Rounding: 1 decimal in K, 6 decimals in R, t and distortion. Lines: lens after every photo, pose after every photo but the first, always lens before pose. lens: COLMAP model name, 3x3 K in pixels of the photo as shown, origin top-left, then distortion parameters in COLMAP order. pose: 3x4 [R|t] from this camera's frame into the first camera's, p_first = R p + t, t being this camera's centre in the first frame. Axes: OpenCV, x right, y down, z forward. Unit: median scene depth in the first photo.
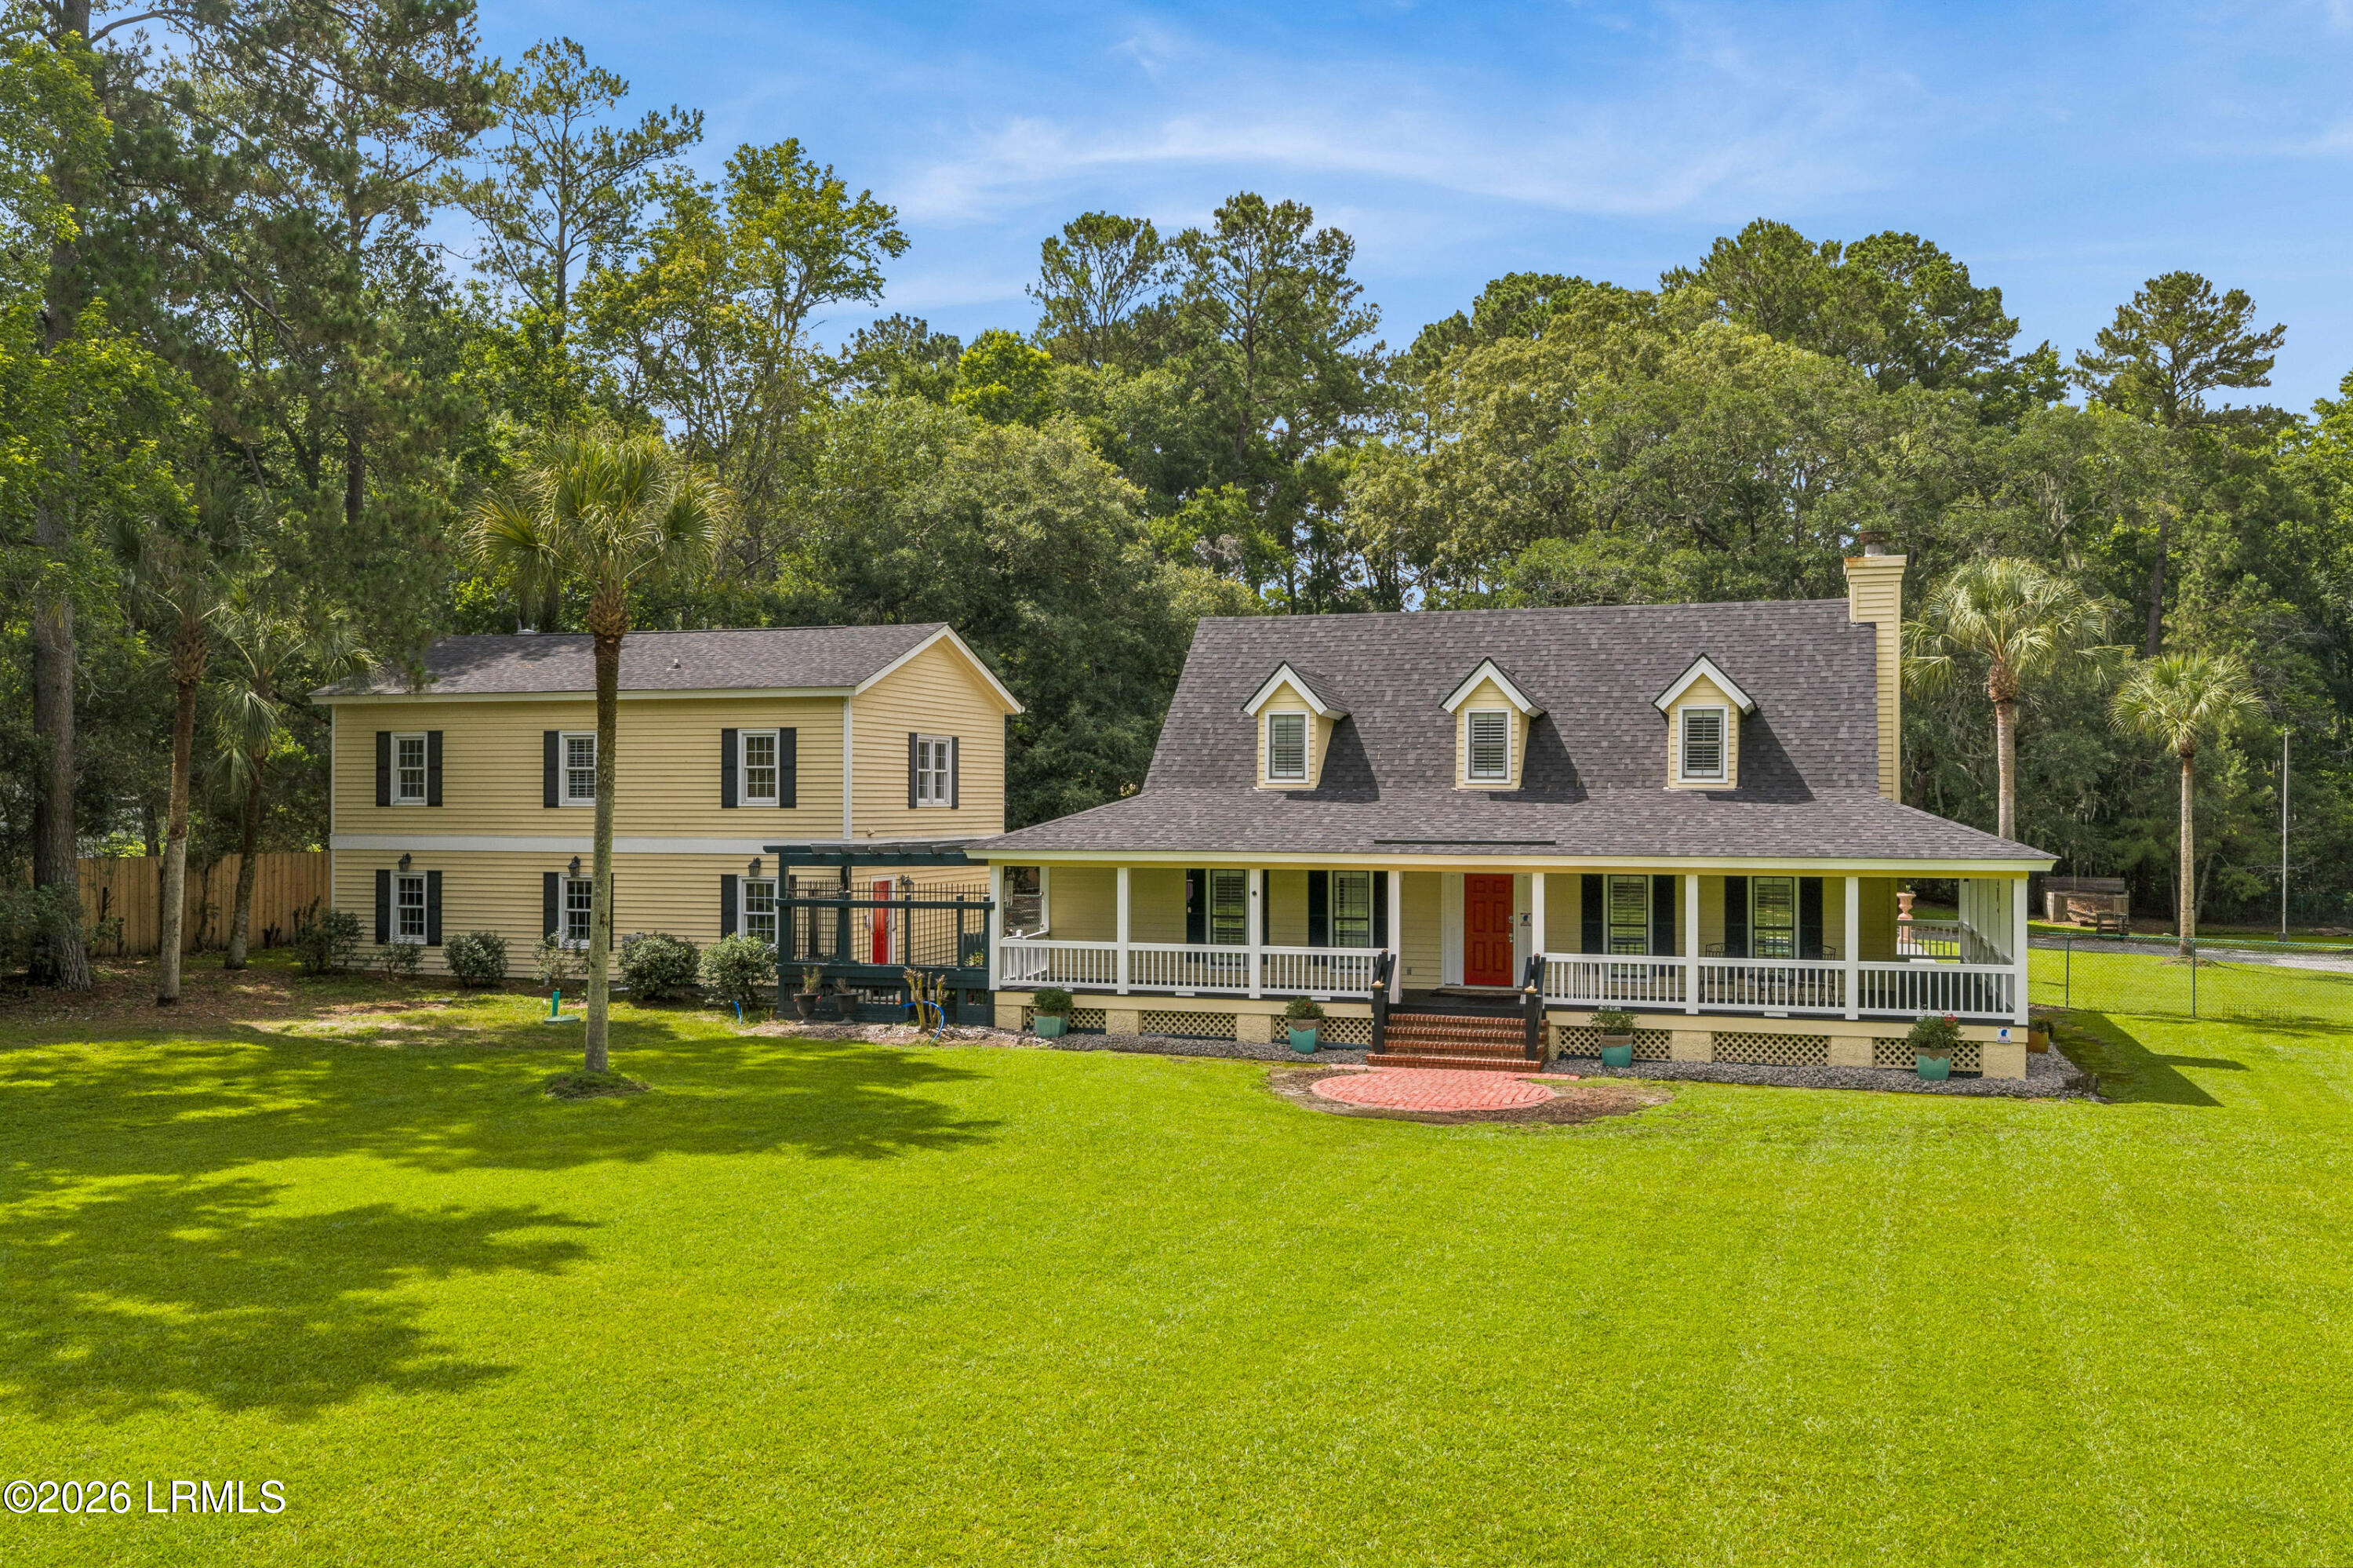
lens RADIAL K [[1810.7, 0, 1176.5], [0, 1810.7, 784.0], [0, 0, 1]] dist [-0.003140, -0.000532]
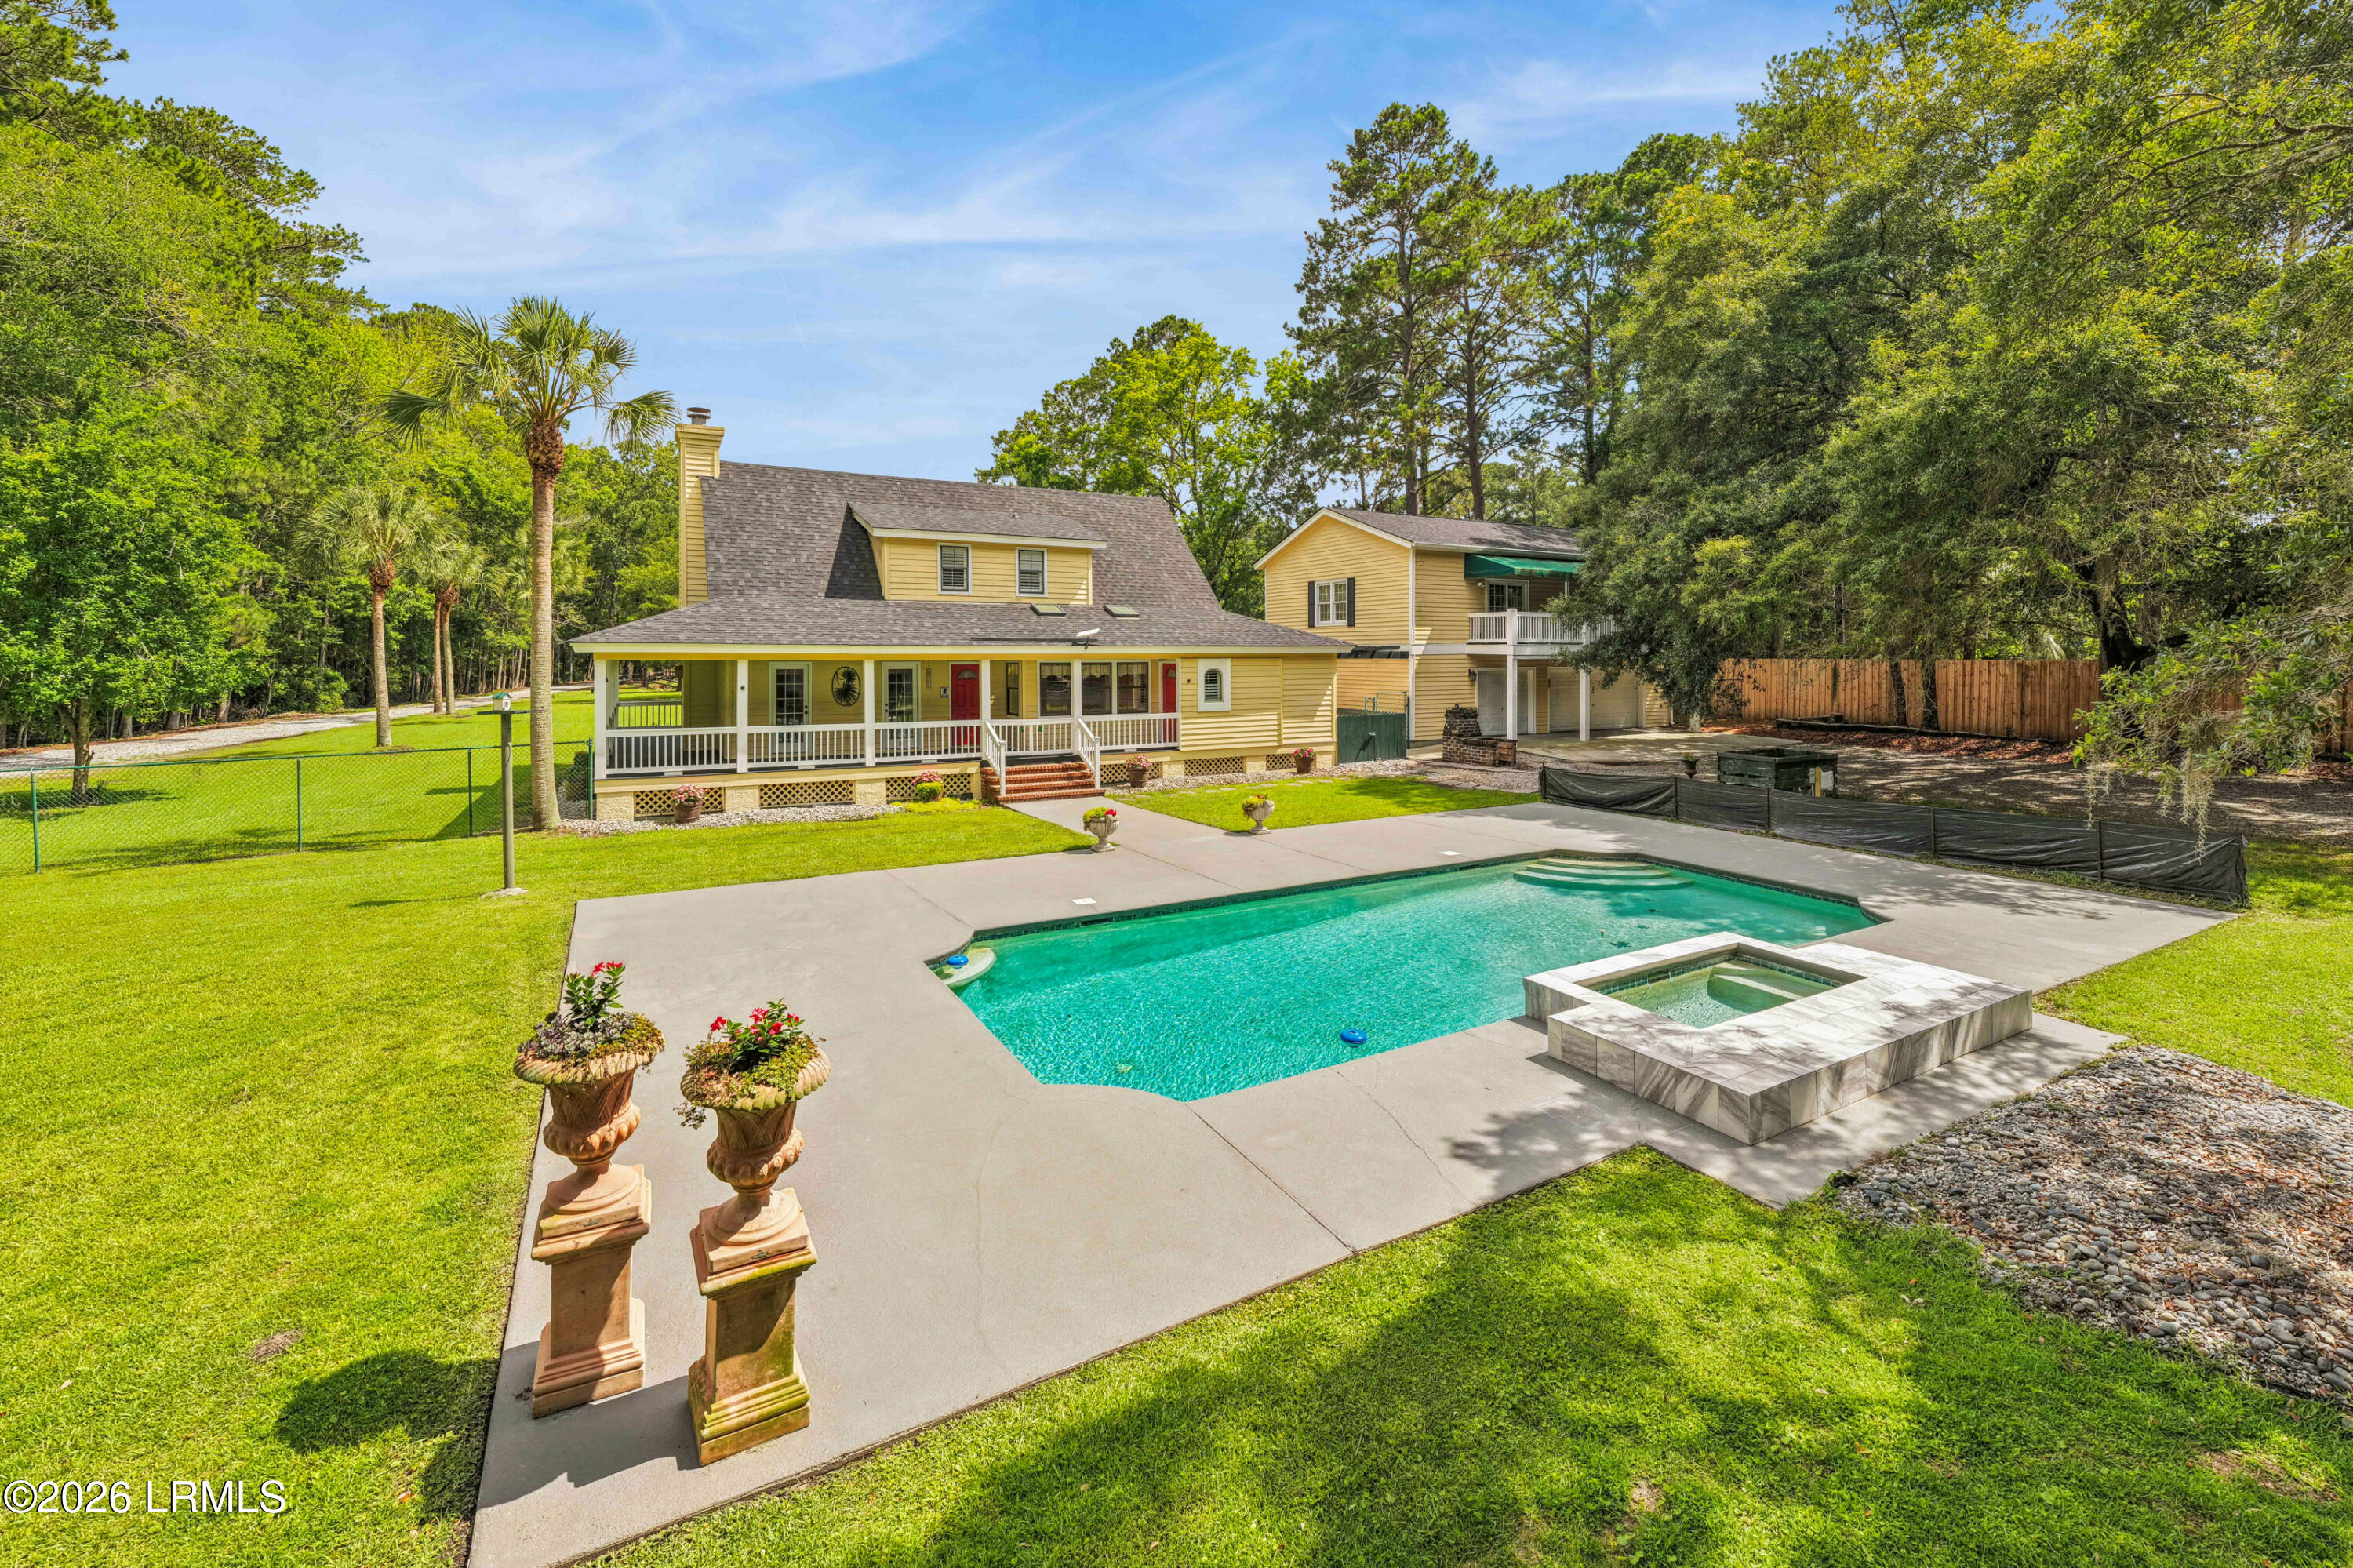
lens RADIAL K [[1810.7, 0, 1176.5], [0, 1810.7, 784.0], [0, 0, 1]] dist [-0.003140, -0.000532]
pose [[0.473062, -0.072364, 0.878052, -0.839202], [-0.038841, 0.993939, 0.102841, -0.003437], [-0.880172, -0.082755, 0.467385, 0.216551]]
